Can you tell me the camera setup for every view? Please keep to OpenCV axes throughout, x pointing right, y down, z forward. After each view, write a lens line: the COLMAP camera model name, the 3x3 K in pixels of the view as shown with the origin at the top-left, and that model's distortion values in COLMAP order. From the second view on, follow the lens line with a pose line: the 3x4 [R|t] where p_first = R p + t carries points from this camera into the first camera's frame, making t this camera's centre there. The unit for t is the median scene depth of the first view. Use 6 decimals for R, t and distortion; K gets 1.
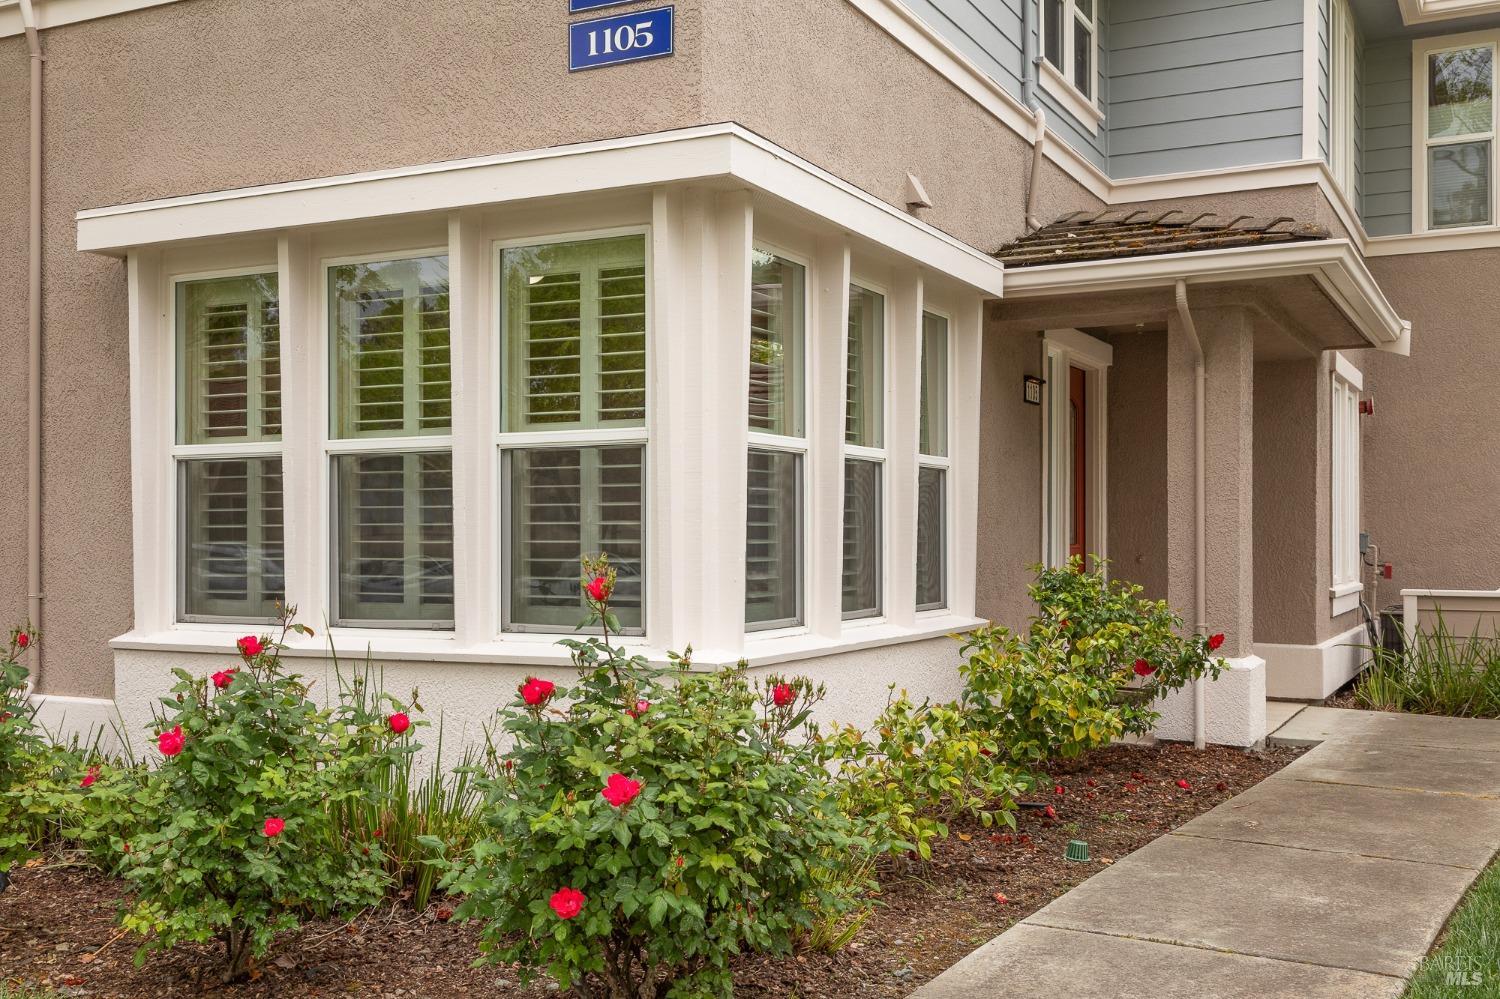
lens RADIAL K [[1549.2, 0, 751.5], [0, 1549.2, 527.5], [0, 0, 1]] dist [0.013594, 0.014452]
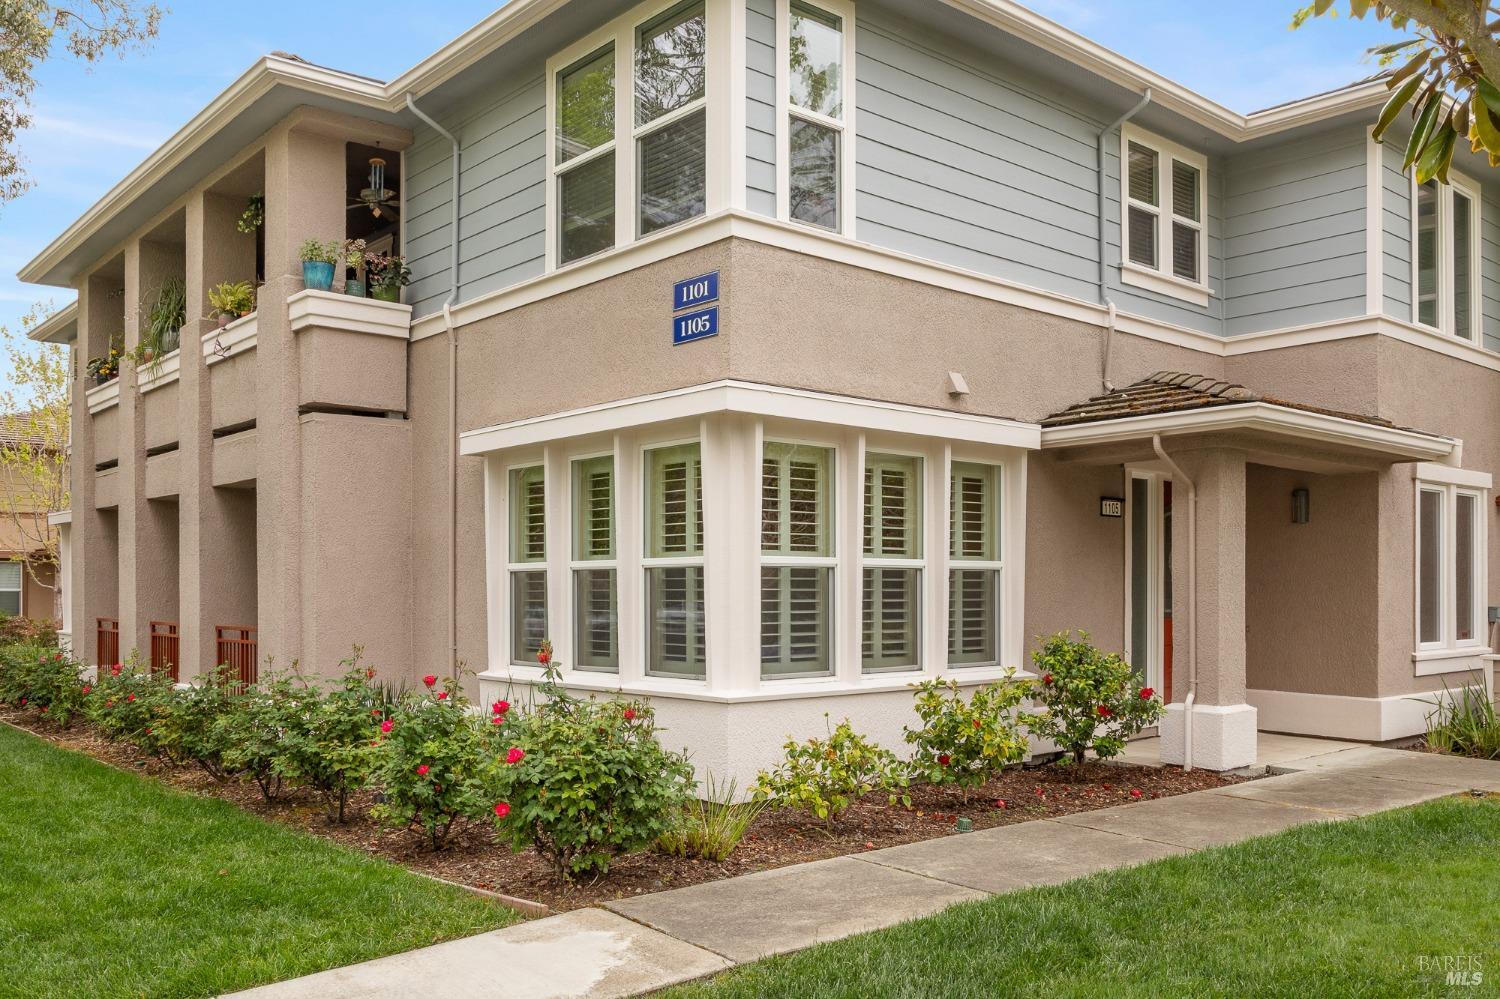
lens RADIAL K [[1267.5, 0, 750.9], [0, 1267.5, 589.7], [0, 0, 1]] dist [-0.007453, -0.002758]
pose [[0.926858, -0.002070, -0.375407, 0.414637], [0.003735, 0.999986, 0.003709, -0.027798], [0.375394, -0.004840, 0.926853, -0.217617]]
